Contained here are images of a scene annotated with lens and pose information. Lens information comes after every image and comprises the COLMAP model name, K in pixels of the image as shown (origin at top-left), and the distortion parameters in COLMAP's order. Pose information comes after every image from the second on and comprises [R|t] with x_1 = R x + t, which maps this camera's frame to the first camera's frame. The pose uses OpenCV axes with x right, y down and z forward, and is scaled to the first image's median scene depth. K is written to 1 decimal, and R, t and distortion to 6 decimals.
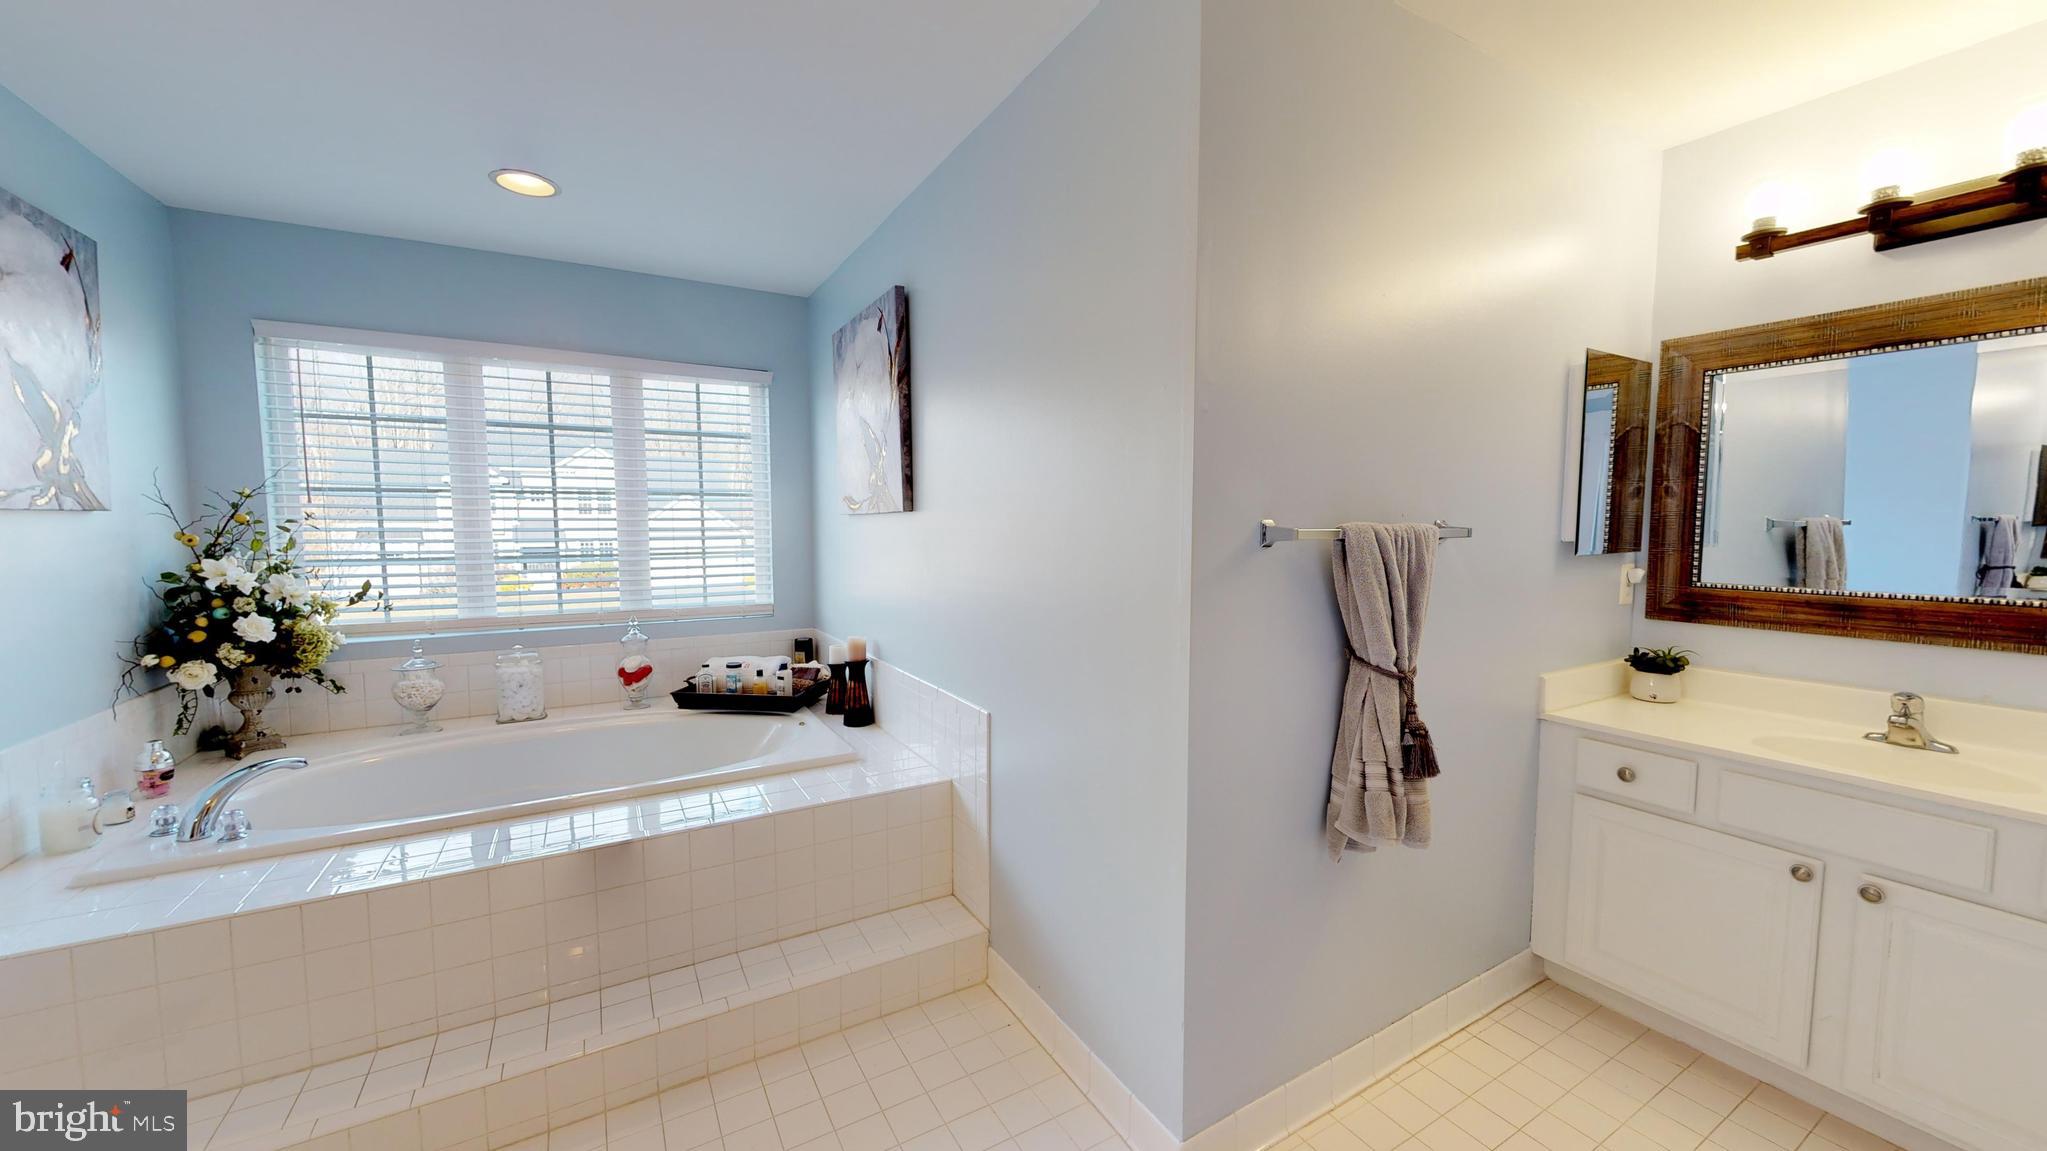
lens RADIAL K [[740.8, 0, 1030.1], [0, 740.8, 573.6], [0, 0, 1]] dist [-0.002987, 0.000164]
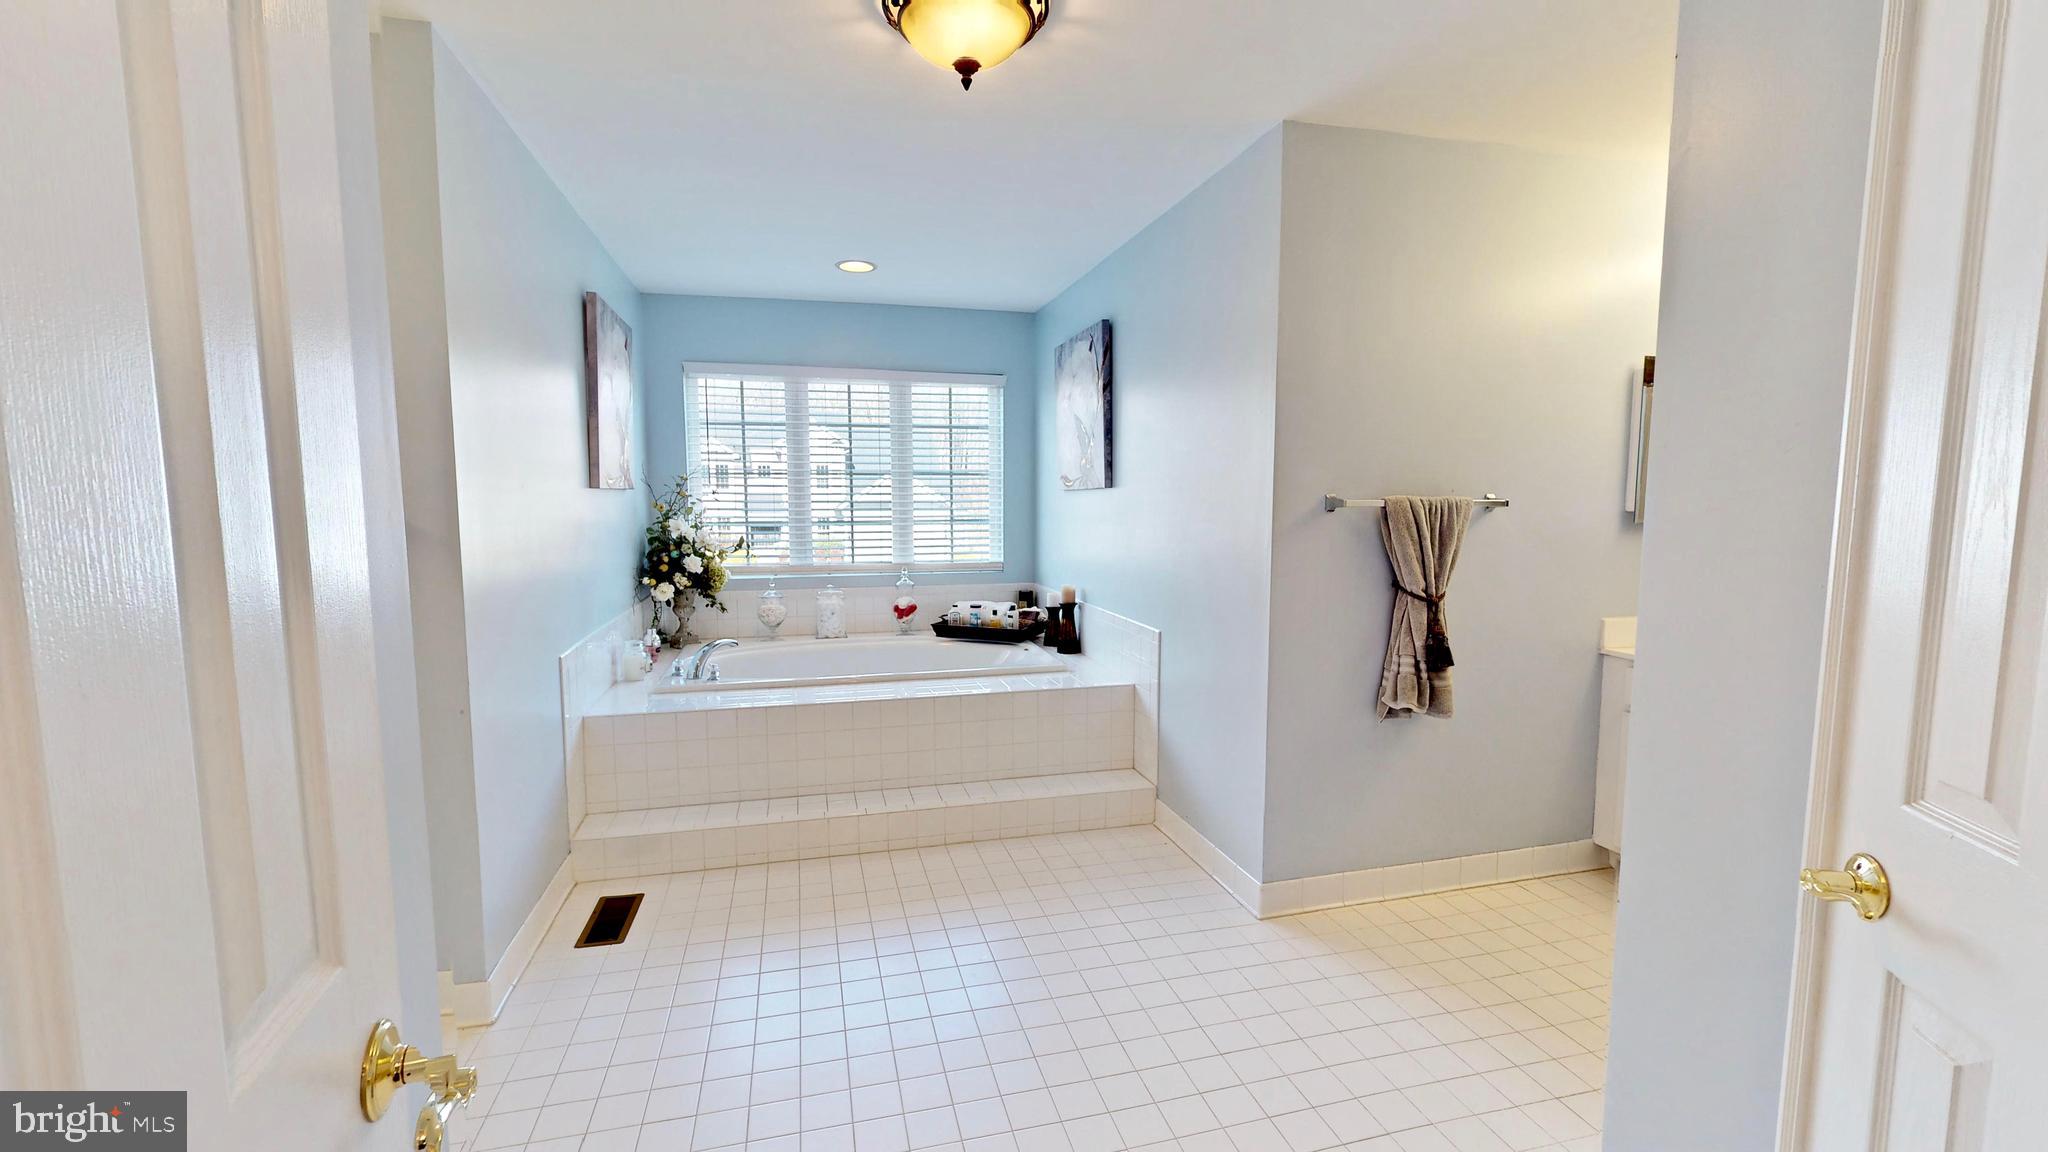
lens RADIAL K [[901.4, 0, 1017.4], [0, 901.4, 579.1], [0, 0, 1]] dist [-0.013928, 0.000024]
pose [[0.959939, 0.025708, -0.279026, 0.142150], [-0.020299, 0.999546, 0.022260, 0.049715], [0.279471, -0.015704, 0.960026, -0.637719]]
